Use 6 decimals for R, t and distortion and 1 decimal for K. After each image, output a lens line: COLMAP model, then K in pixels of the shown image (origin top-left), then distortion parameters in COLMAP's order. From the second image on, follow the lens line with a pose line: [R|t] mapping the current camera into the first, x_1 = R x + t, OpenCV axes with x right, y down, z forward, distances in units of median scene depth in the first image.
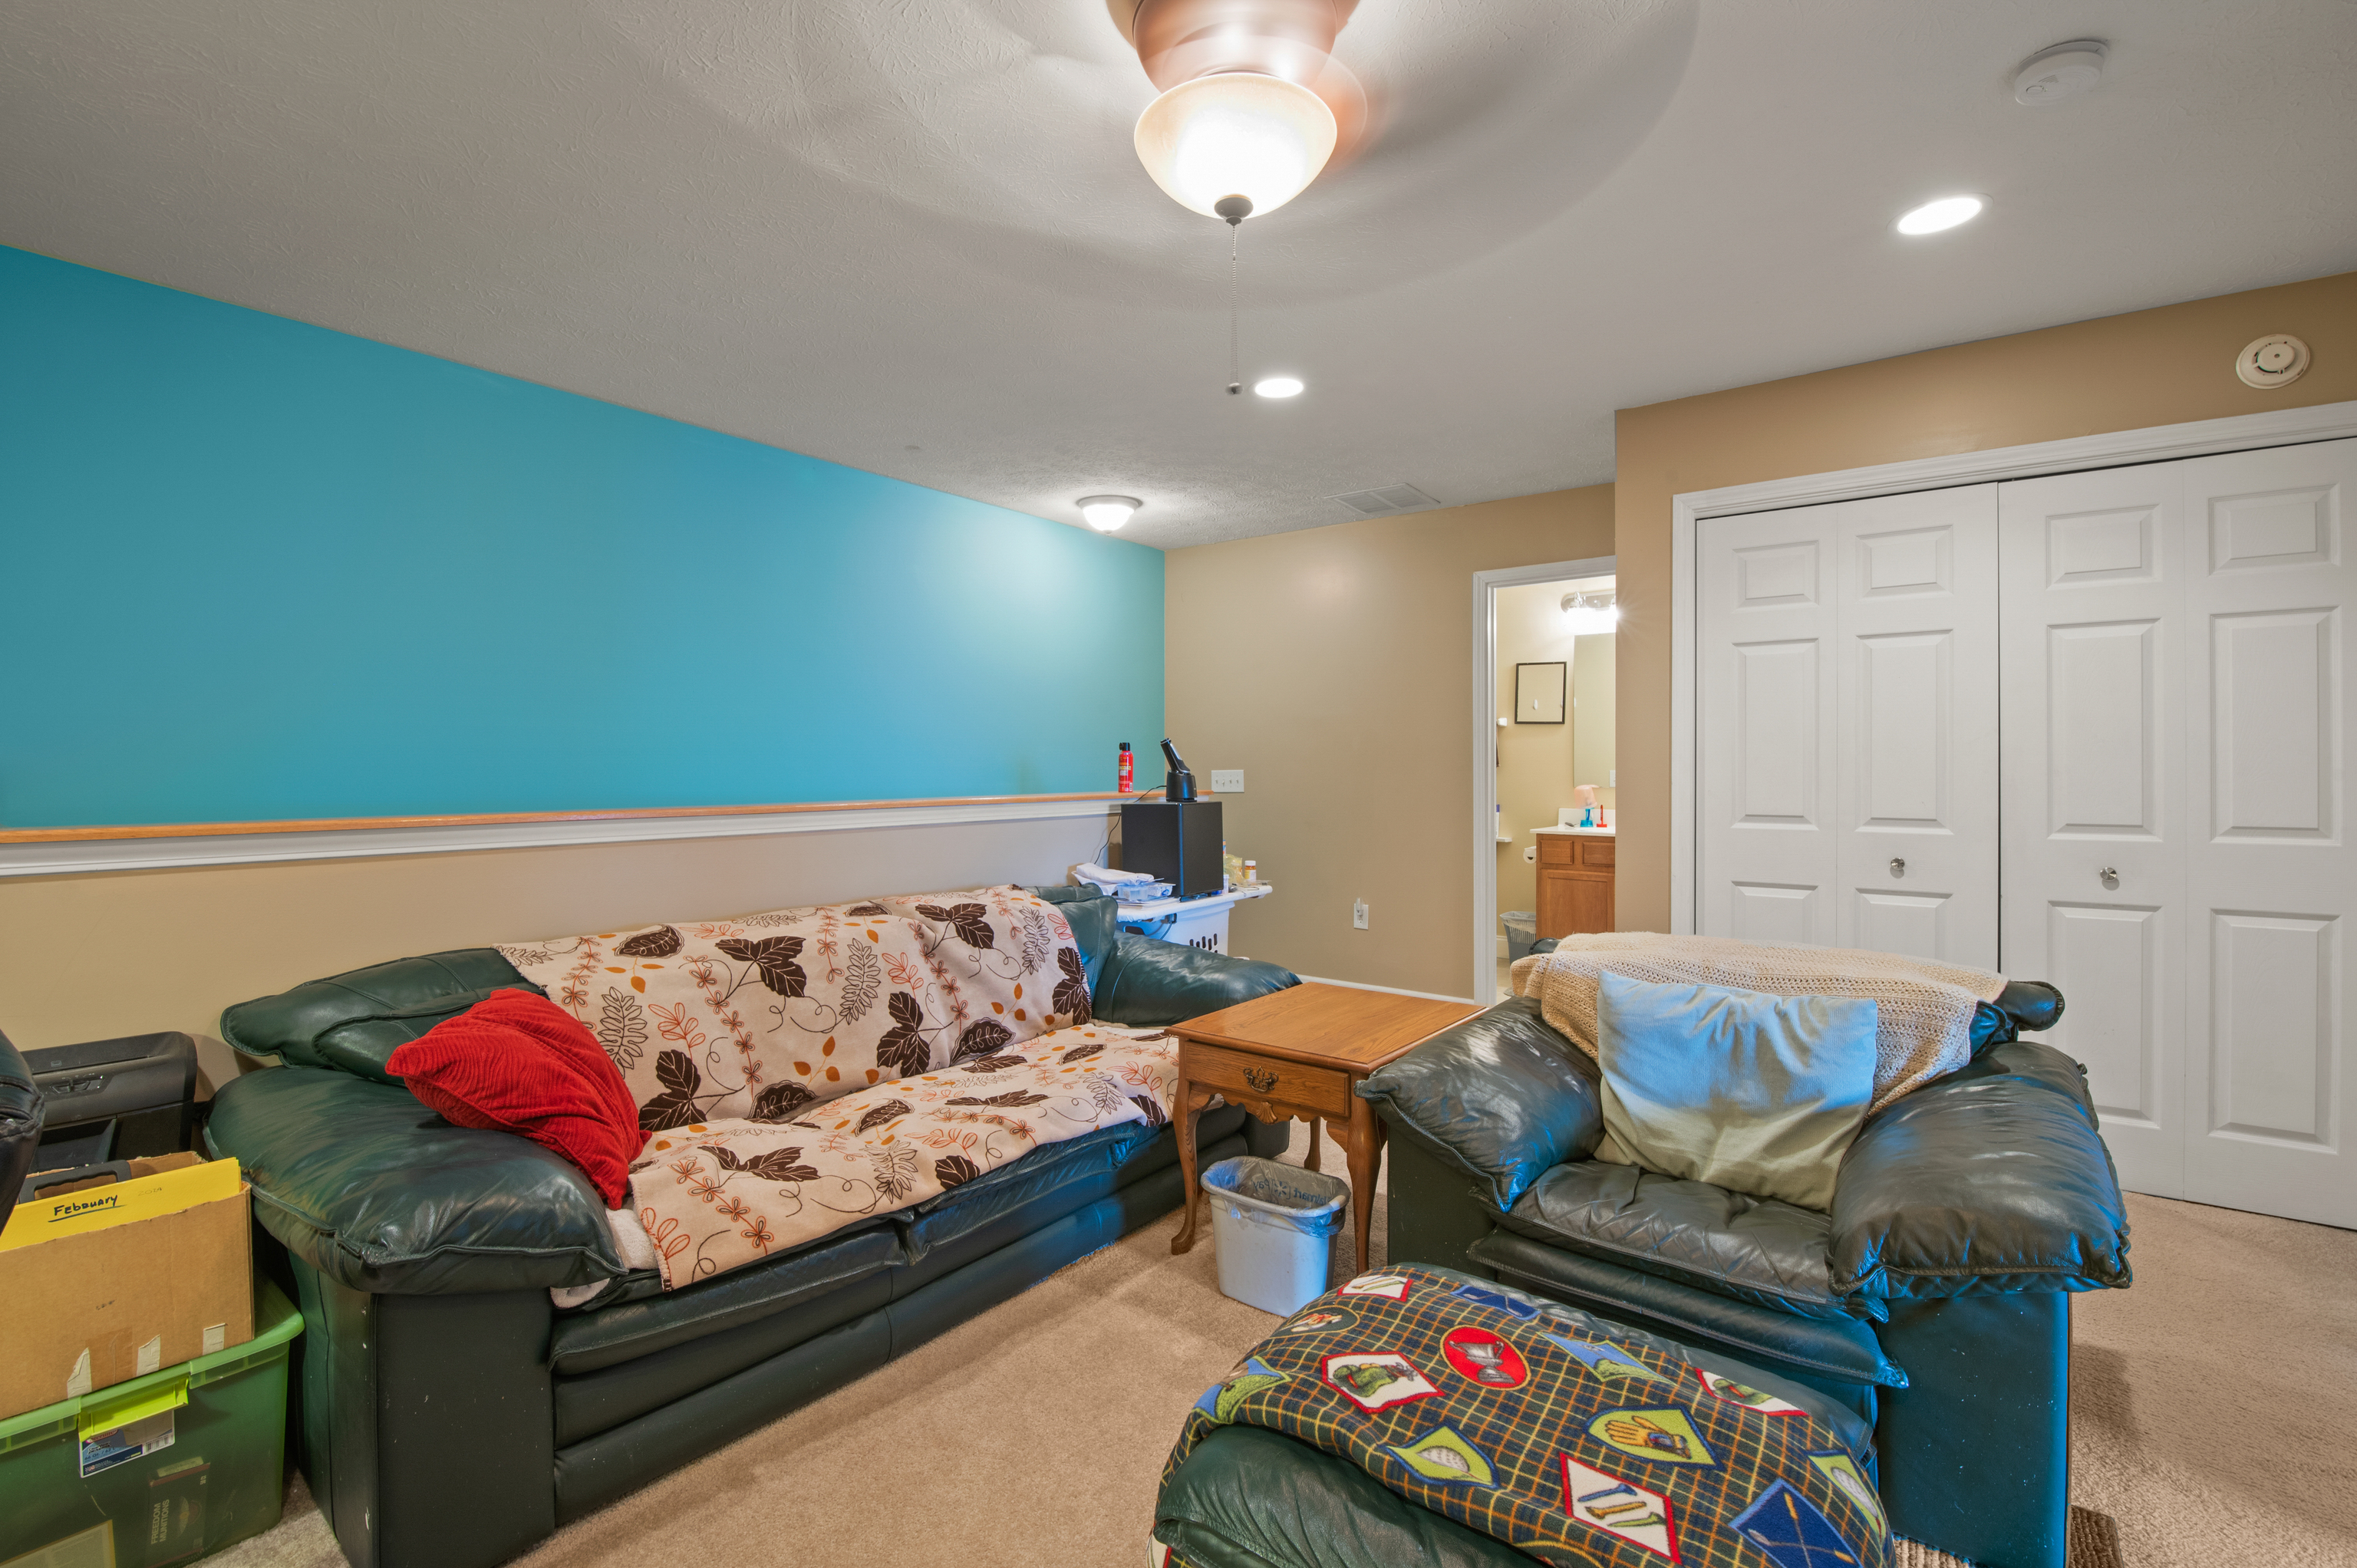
lens RADIAL K [[1038.9, 0, 1182.8], [0, 1038.9, 766.1], [0, 0, 1]] dist [-0.003636, -0.010232]
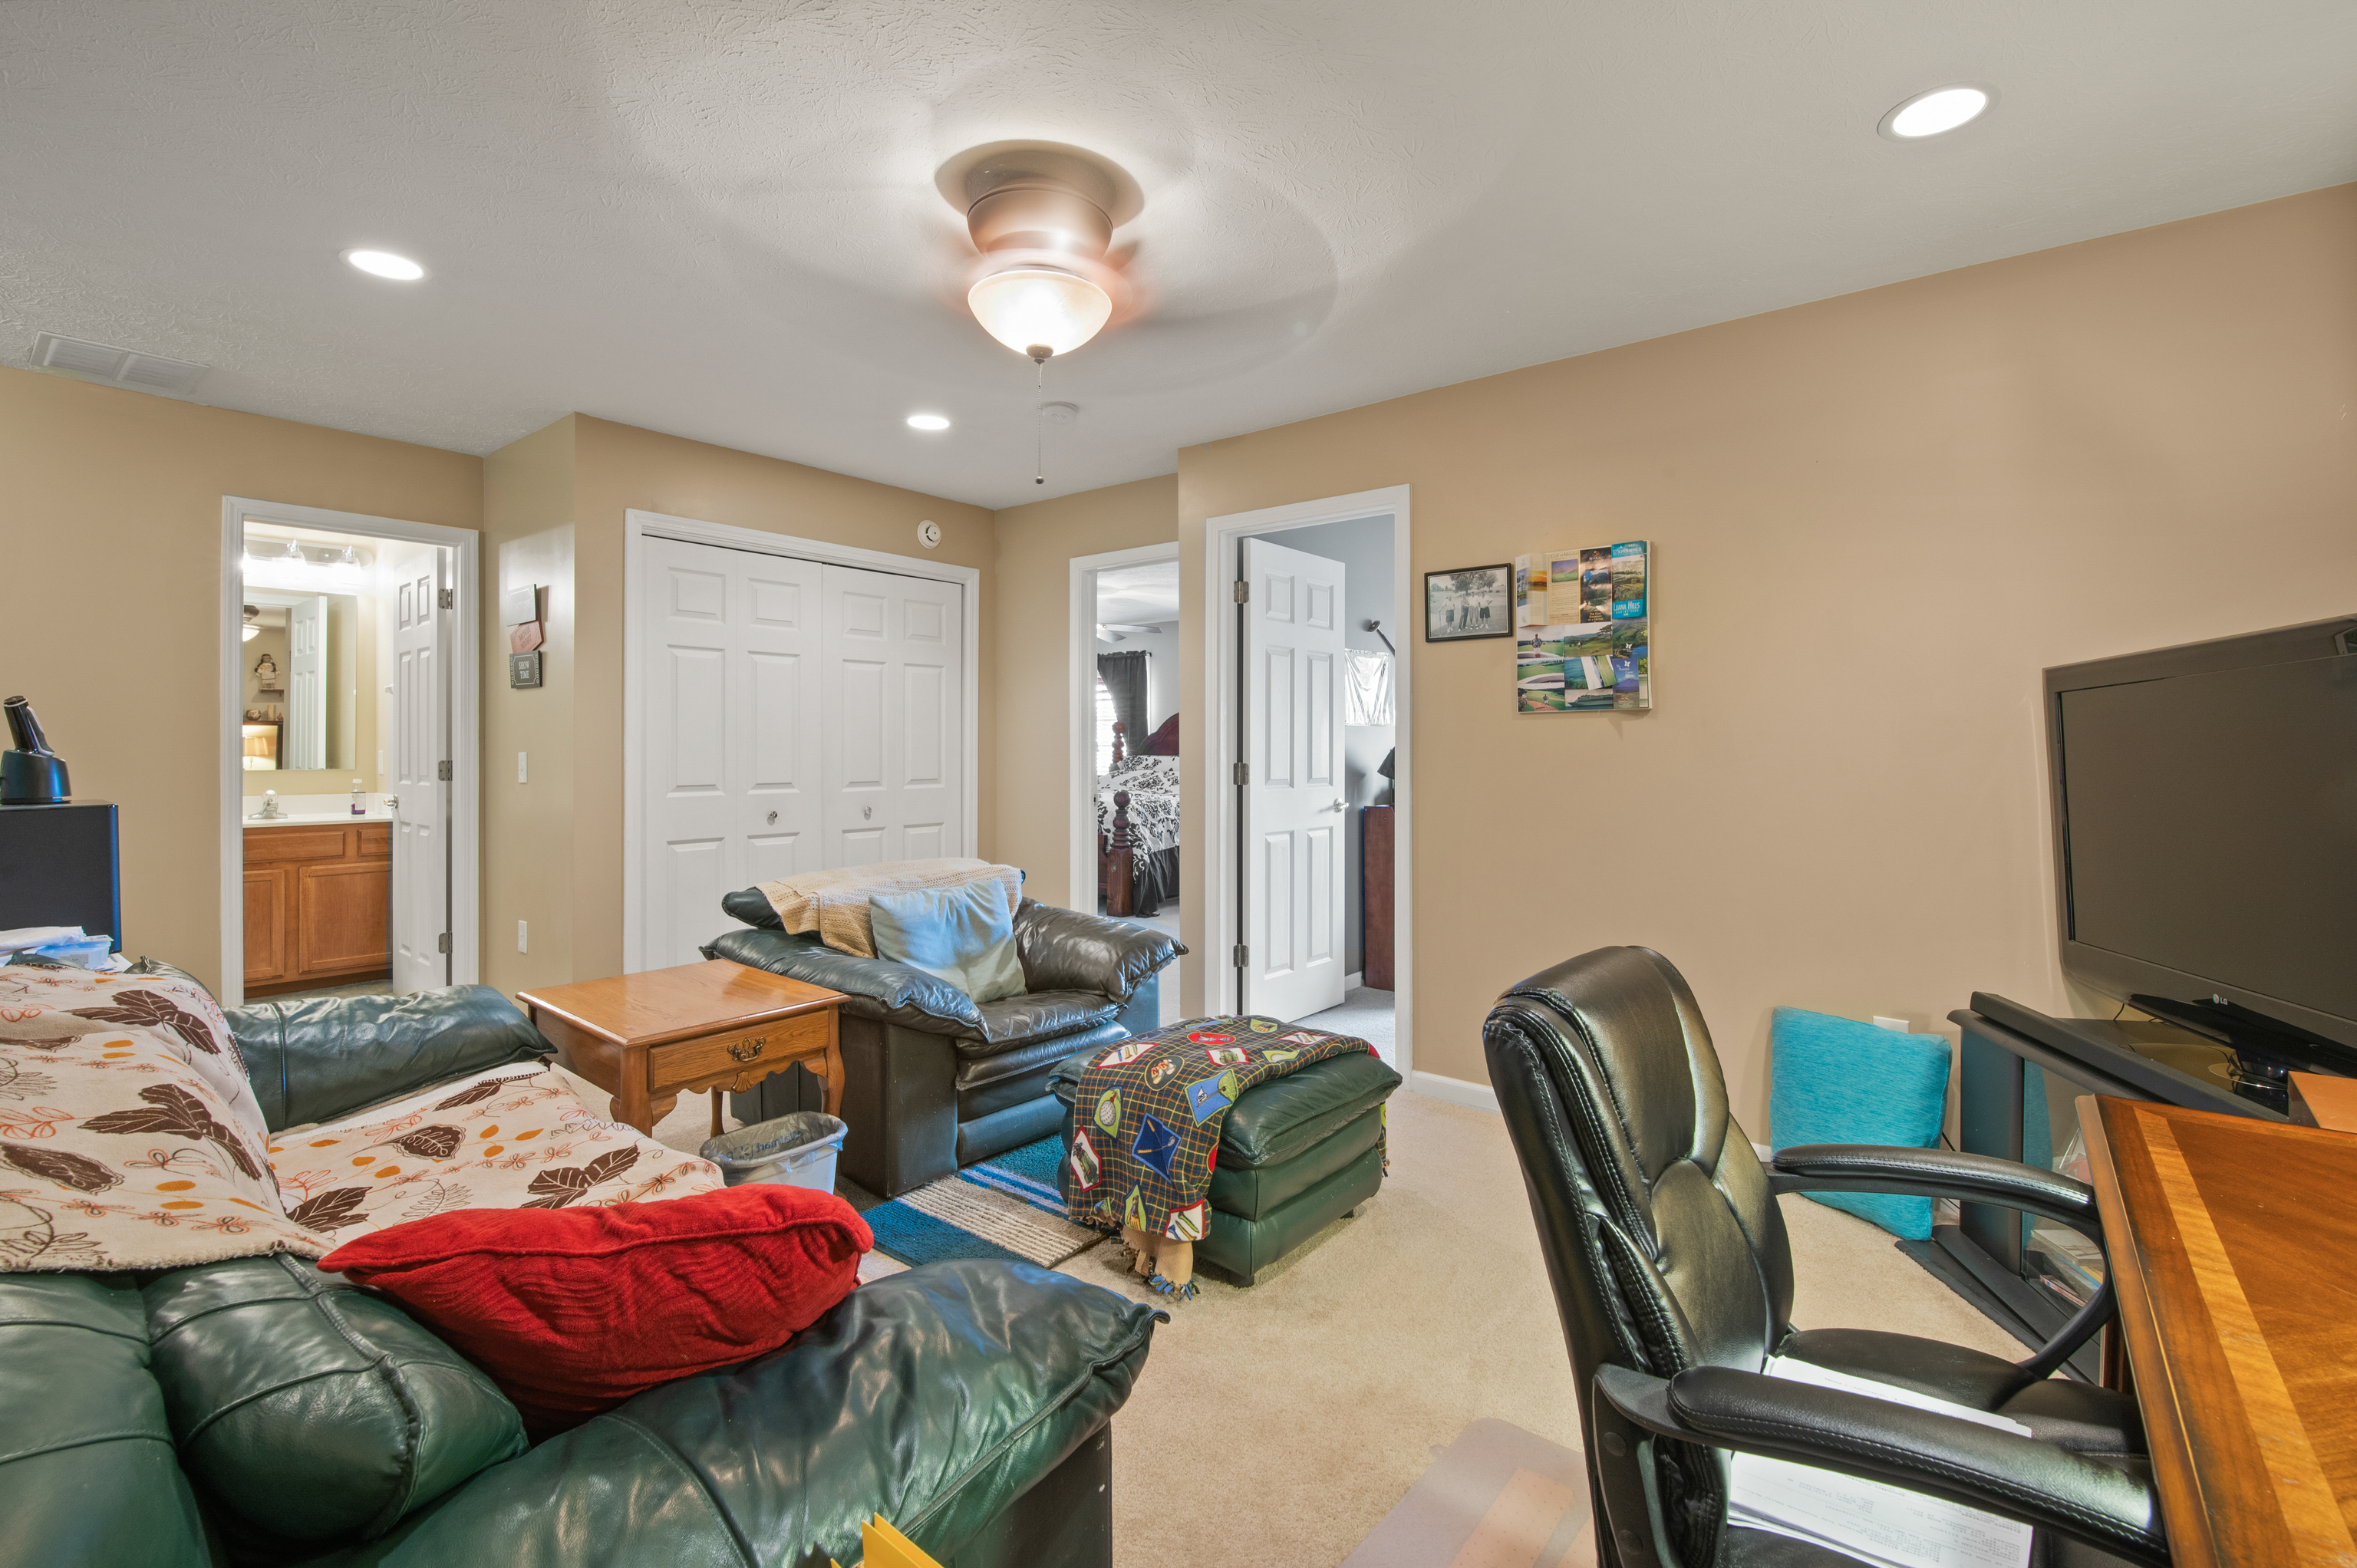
lens RADIAL K [[1017.1, 0, 1168.6], [0, 1017.1, 737.9], [0, 0, 1]] dist [-0.001392, 0.000184]
pose [[0.043332, 0.008621, 0.999024, -0.783382], [-0.002791, 0.999960, -0.008508, -0.001853], [-0.999057, -0.002420, 0.043354, 0.454080]]
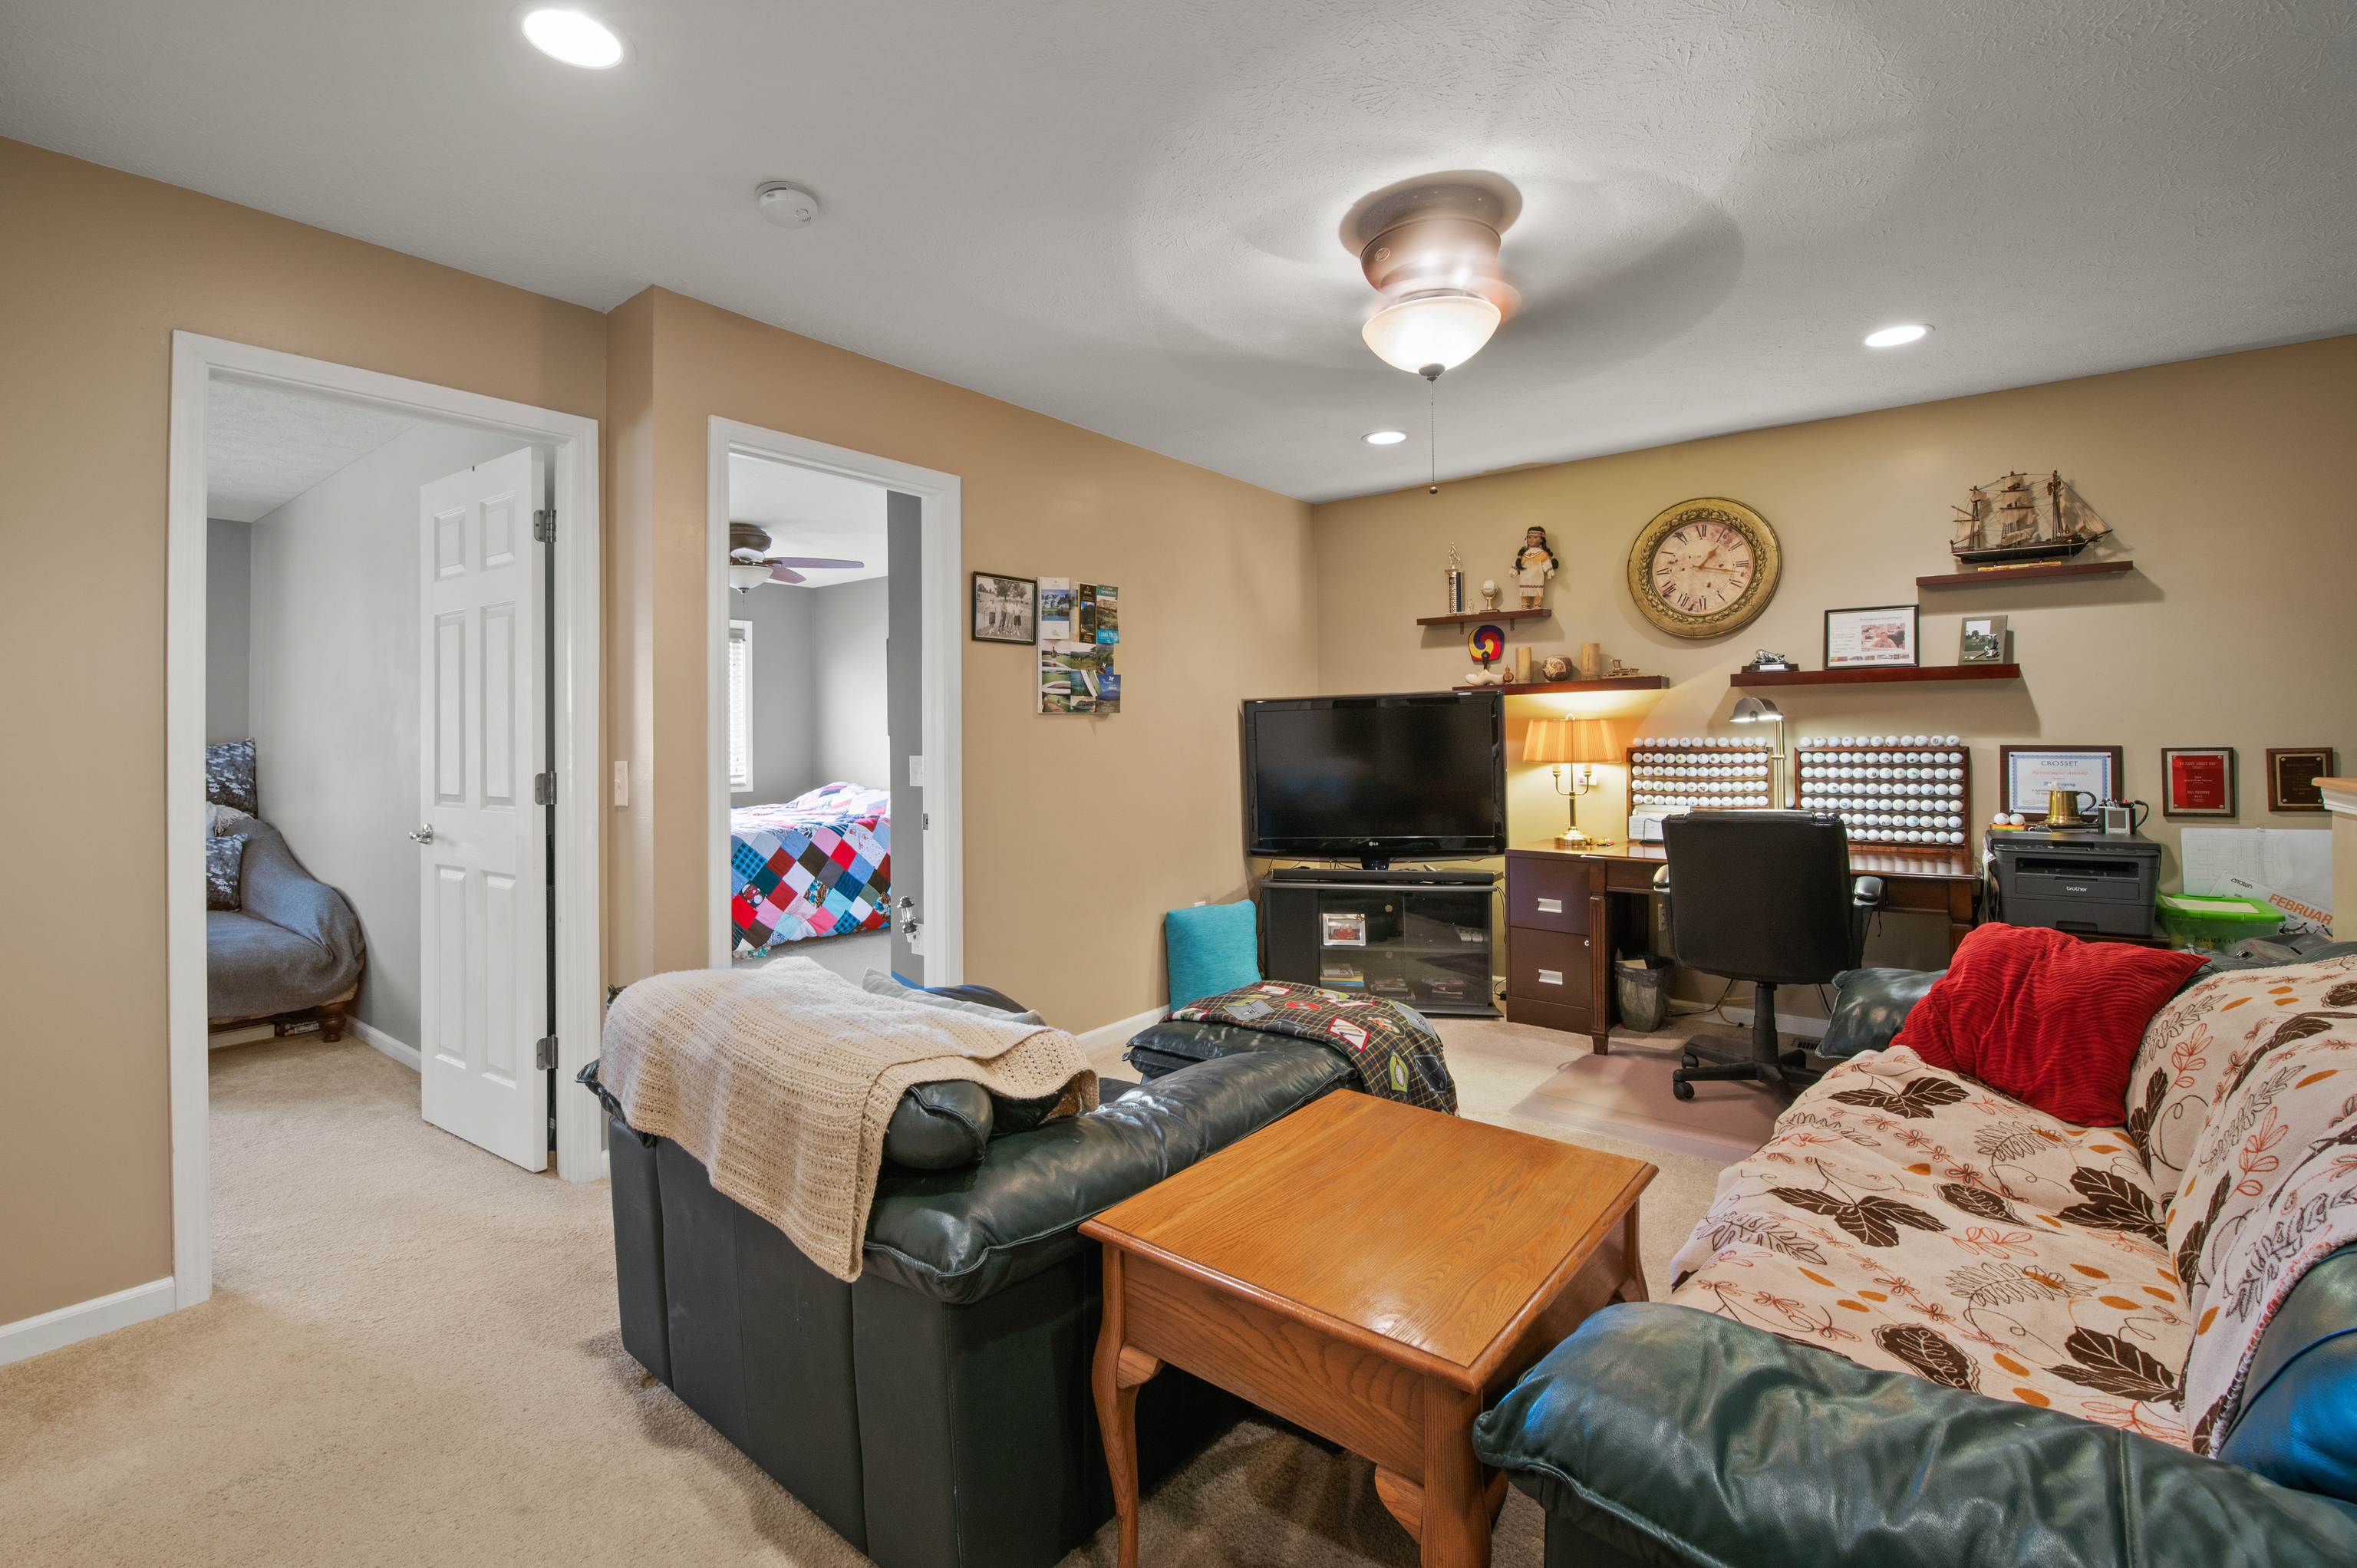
lens RADIAL K [[1017.1, 0, 1168.6], [0, 1017.1, 737.9], [0, 0, 1]] dist [-0.001392, 0.000184]
pose [[-0.999455, 0.012762, 0.030434, 0.234231], [0.012813, 0.999917, 0.001485, -0.009469], [-0.030412, 0.001874, -0.999536, 1.472386]]
